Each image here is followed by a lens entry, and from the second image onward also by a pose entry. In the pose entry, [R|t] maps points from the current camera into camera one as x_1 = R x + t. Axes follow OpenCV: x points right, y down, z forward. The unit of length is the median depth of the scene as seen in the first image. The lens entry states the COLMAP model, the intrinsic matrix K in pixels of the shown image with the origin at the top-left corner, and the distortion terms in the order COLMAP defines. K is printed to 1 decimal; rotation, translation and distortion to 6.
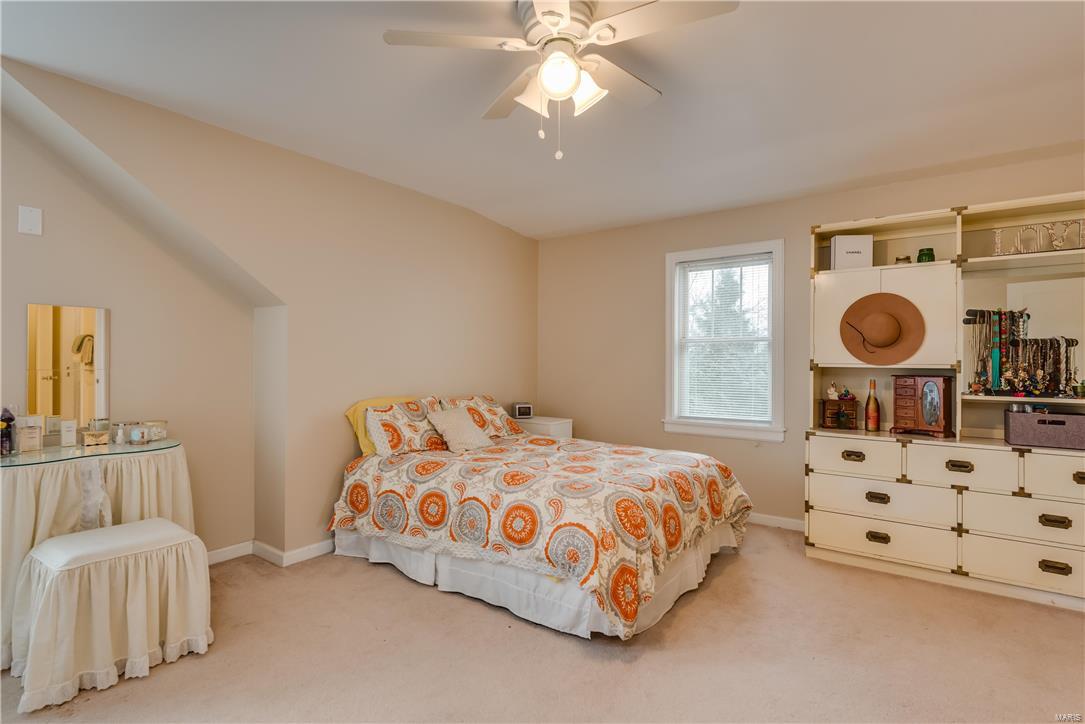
lens RADIAL K [[536.6, 0, 542.5], [0, 536.6, 362.0], [0, 0, 1]] dist [0.001688, -0.000046]
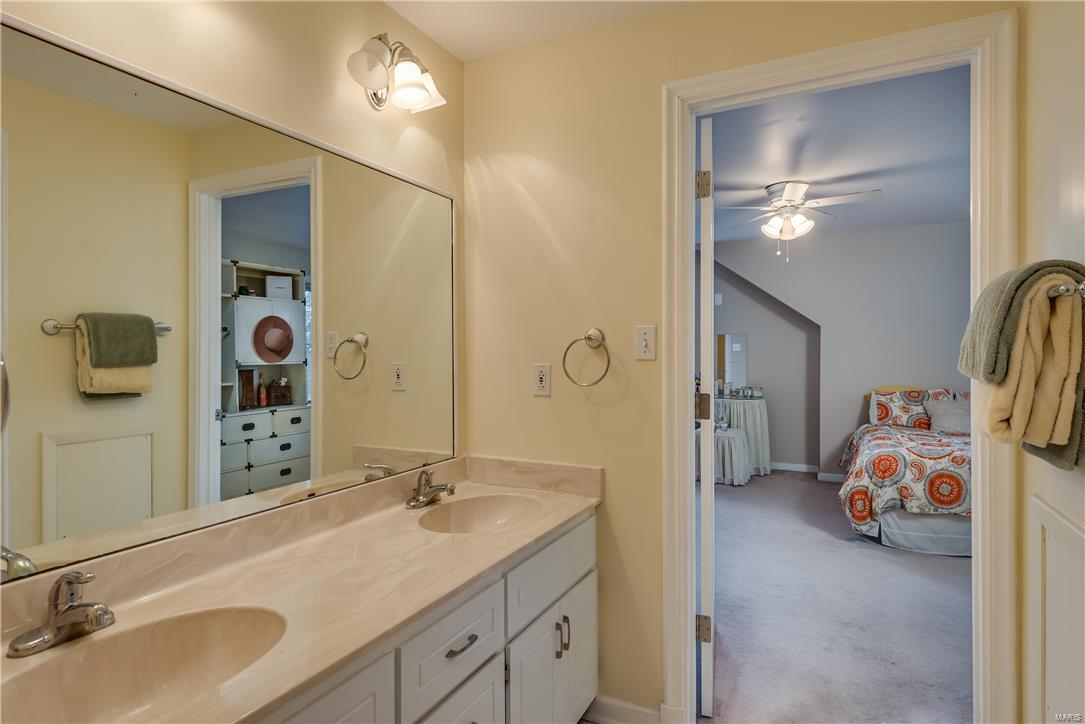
lens RADIAL K [[604.9, 0, 542.7], [0, 604.9, 349.8], [0, 0, 1]] dist [0.032005, 0.000481]
pose [[0.169394, -0.001622, -0.985547, 1.317660], [-0.002581, 0.999994, -0.002089, -0.026205], [0.985545, 0.002898, 0.169389, -0.193838]]
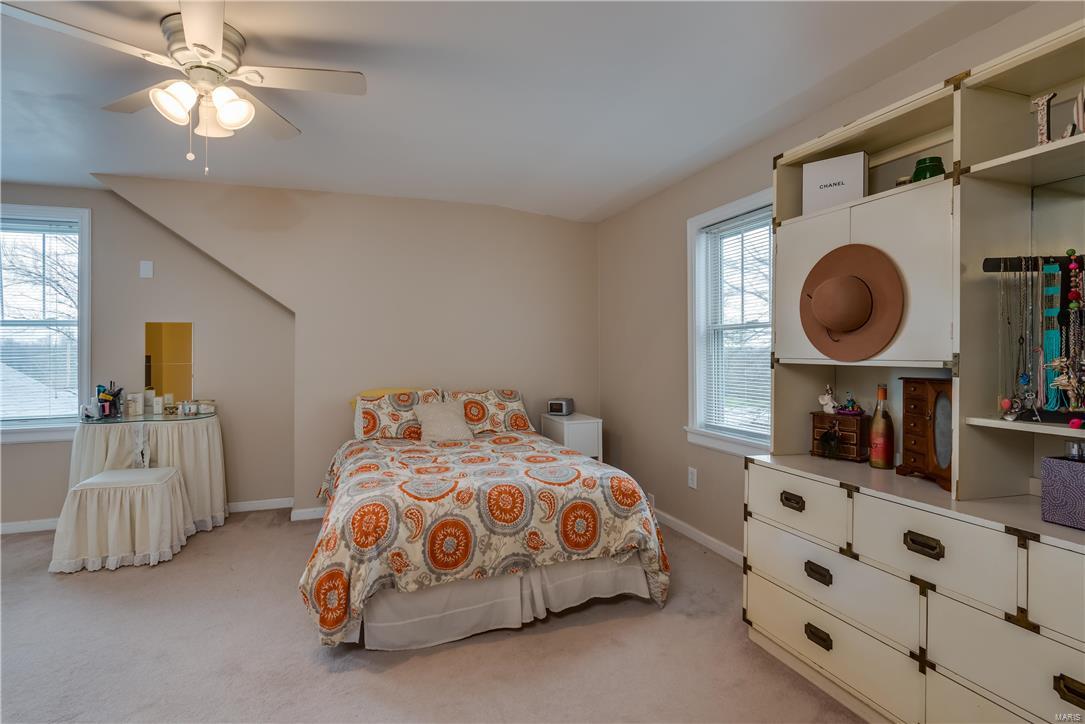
lens RADIAL K [[543.4, 0, 528.6], [0, 543.4, 347.1], [0, 0, 1]] dist [0.001059, -0.000647]
pose [[0.816622, -0.012805, -0.577031, 0.732533], [0.007485, 0.999905, -0.011595, -0.006198], [0.577124, 0.005150, 0.816640, 0.290443]]
